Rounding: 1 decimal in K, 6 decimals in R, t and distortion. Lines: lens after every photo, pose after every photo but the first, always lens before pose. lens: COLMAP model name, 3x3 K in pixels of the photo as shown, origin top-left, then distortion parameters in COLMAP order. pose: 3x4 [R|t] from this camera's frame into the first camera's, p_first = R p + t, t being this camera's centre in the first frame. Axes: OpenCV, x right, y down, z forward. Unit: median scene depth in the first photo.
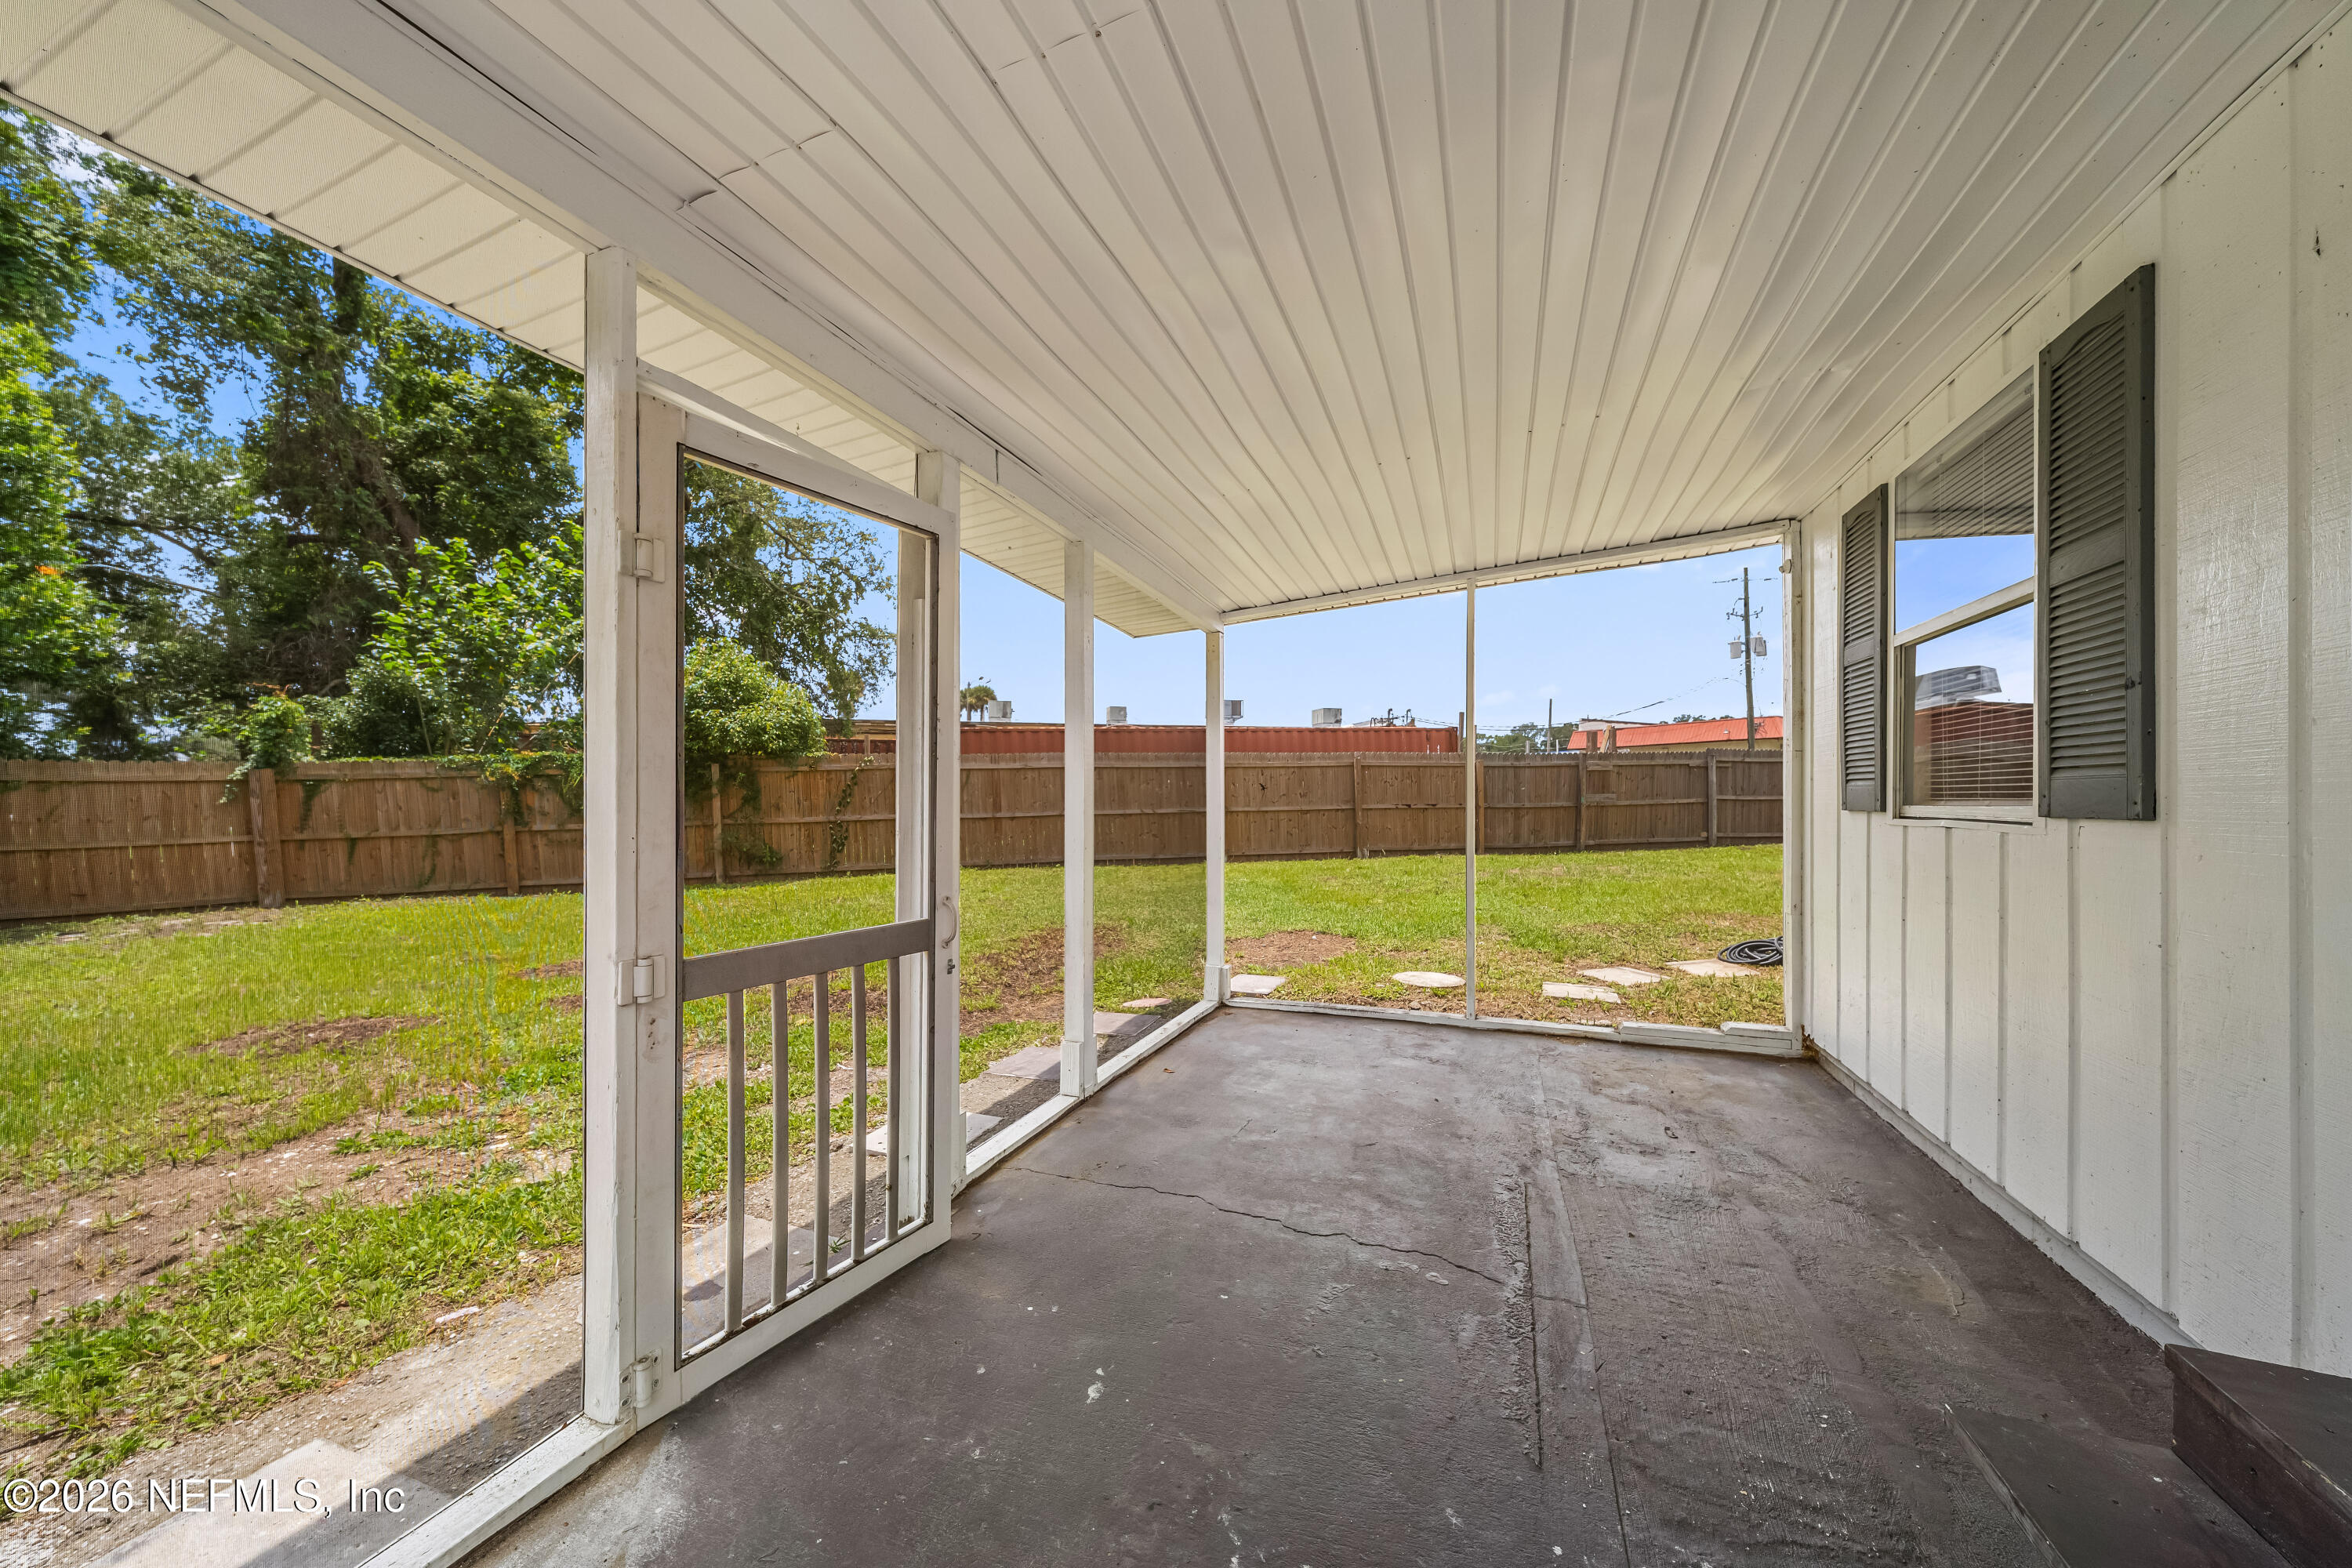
lens RADIAL K [[820.6, 0, 1185.4], [0, 820.6, 793.7], [0, 0, 1]] dist [-0.008863, -0.000127]
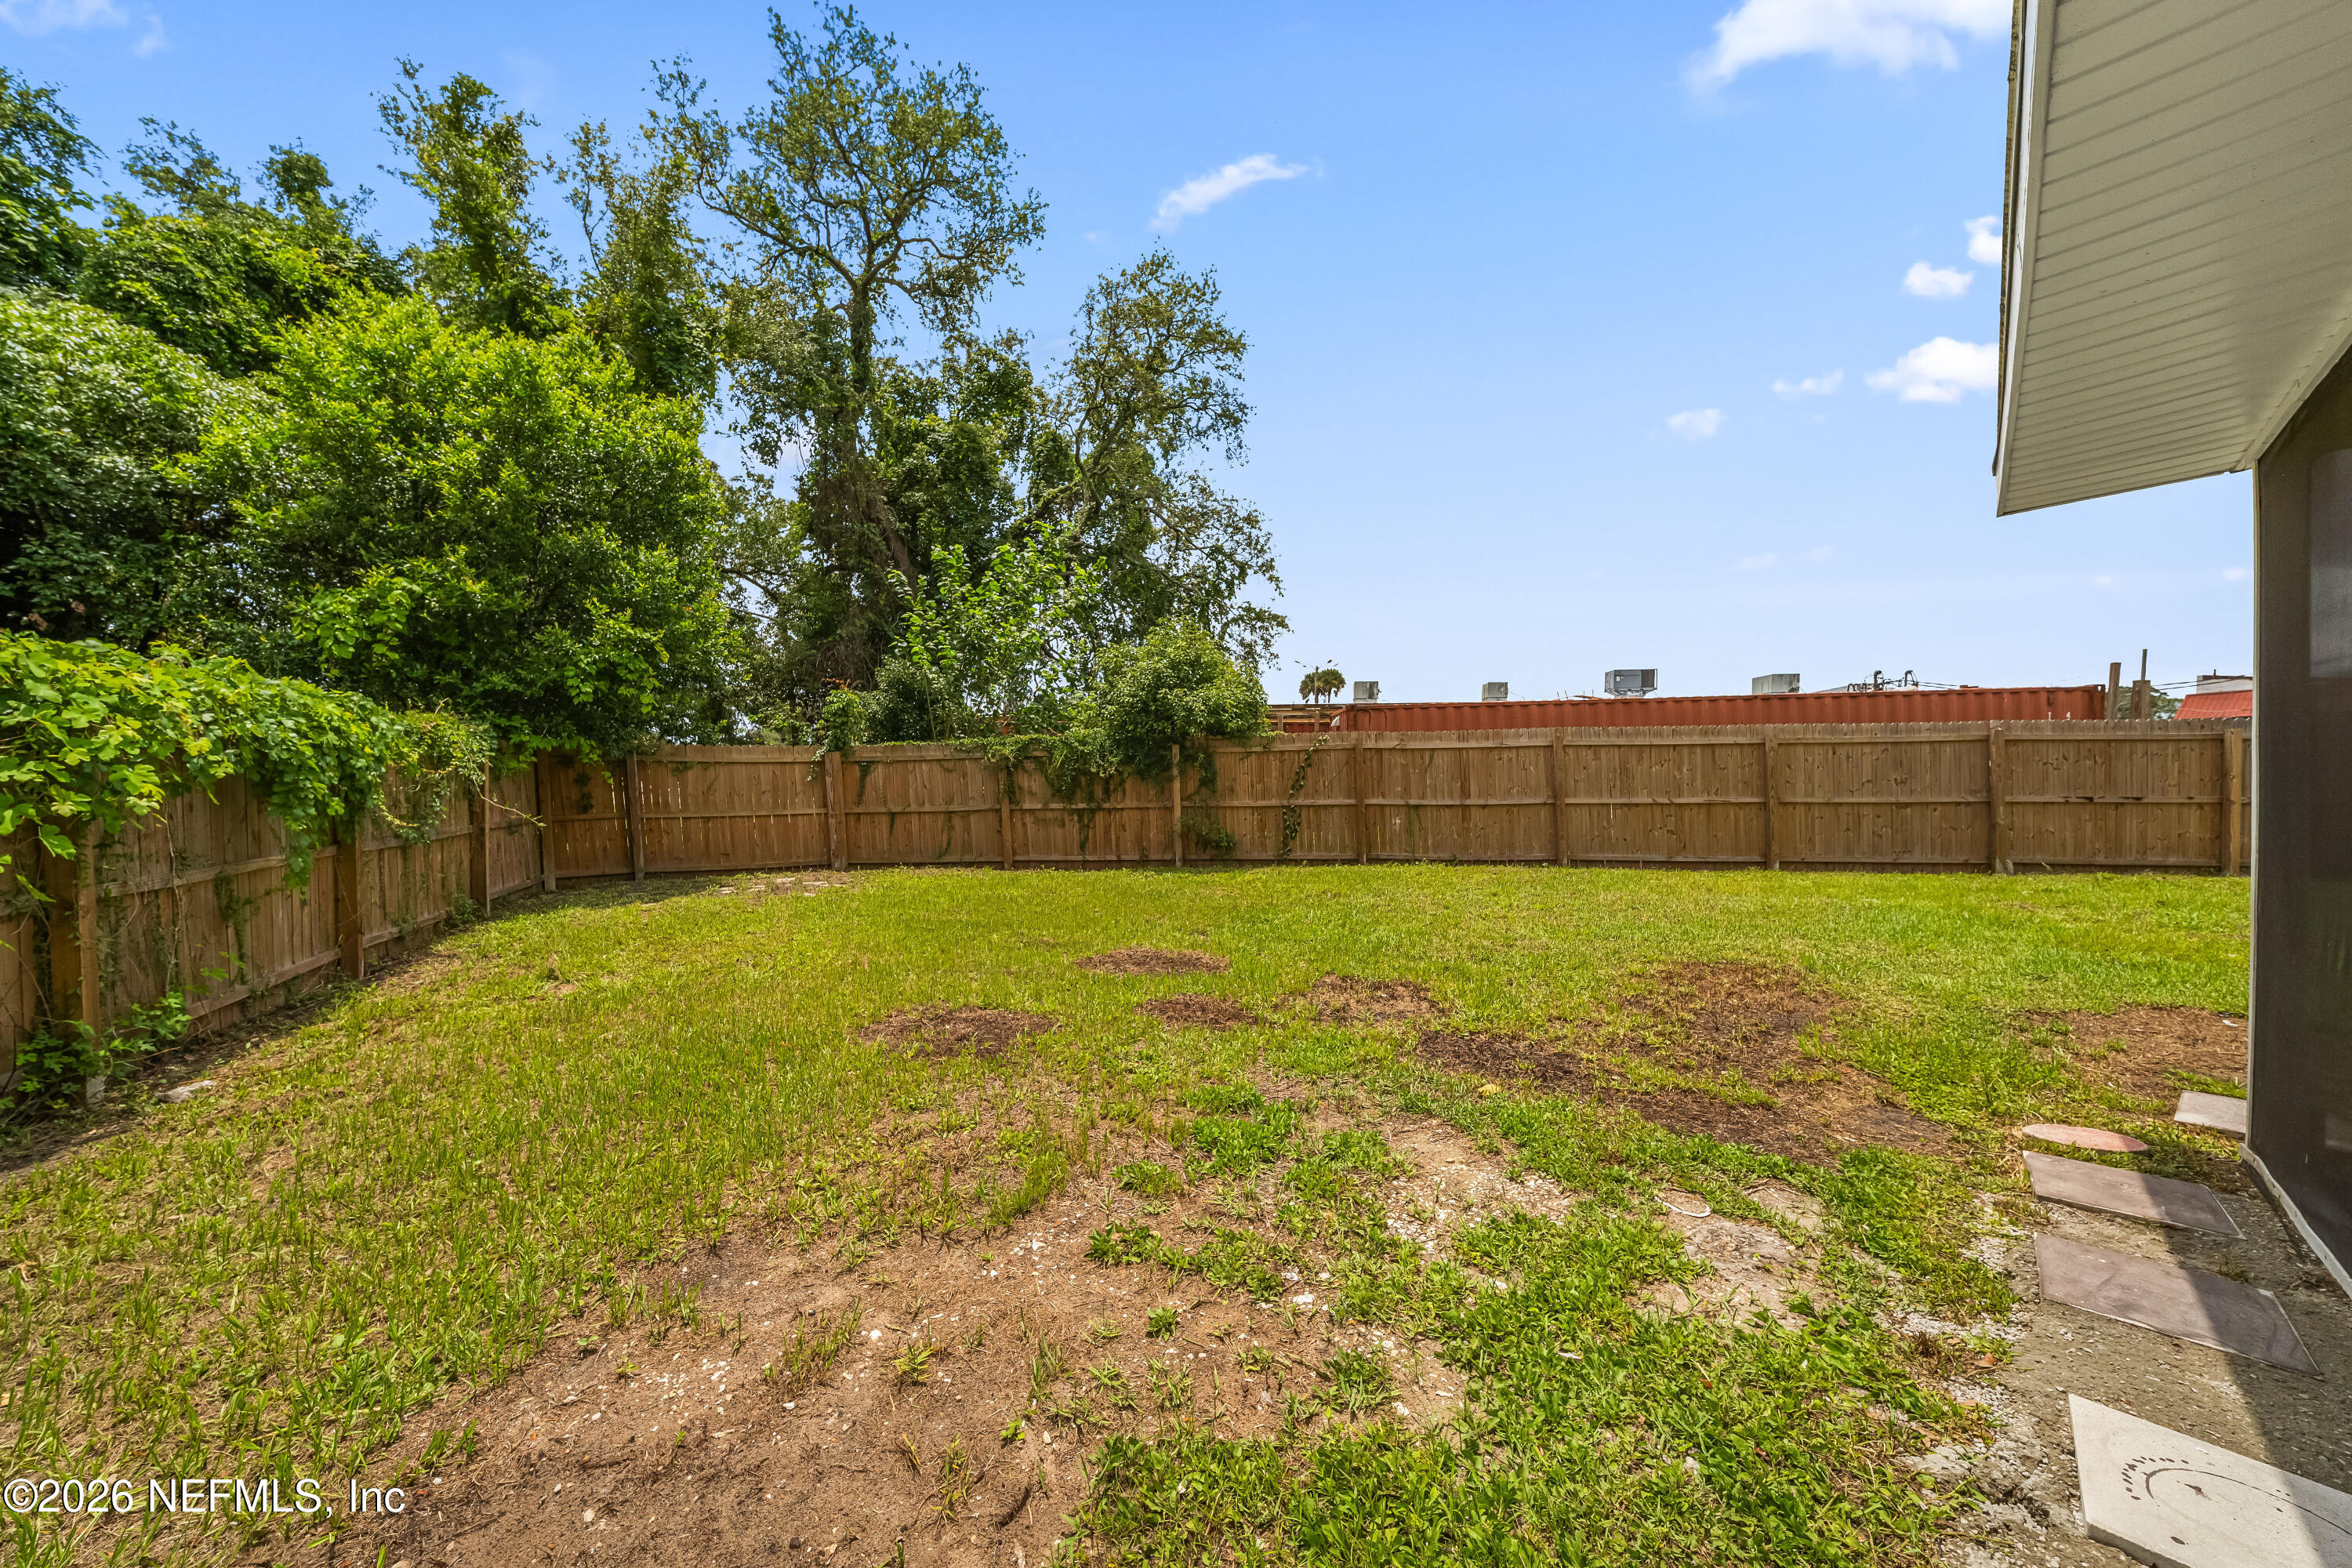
lens RADIAL K [[830.5, 0, 1173.6], [0, 830.5, 790.7], [0, 0, 1]] dist [0.010427, -0.003454]
pose [[0.913151, 0.012862, -0.407419, -0.137678], [-0.006671, 0.999840, 0.016613, 0.001537], [0.407567, -0.012452, 0.913090, 0.070213]]
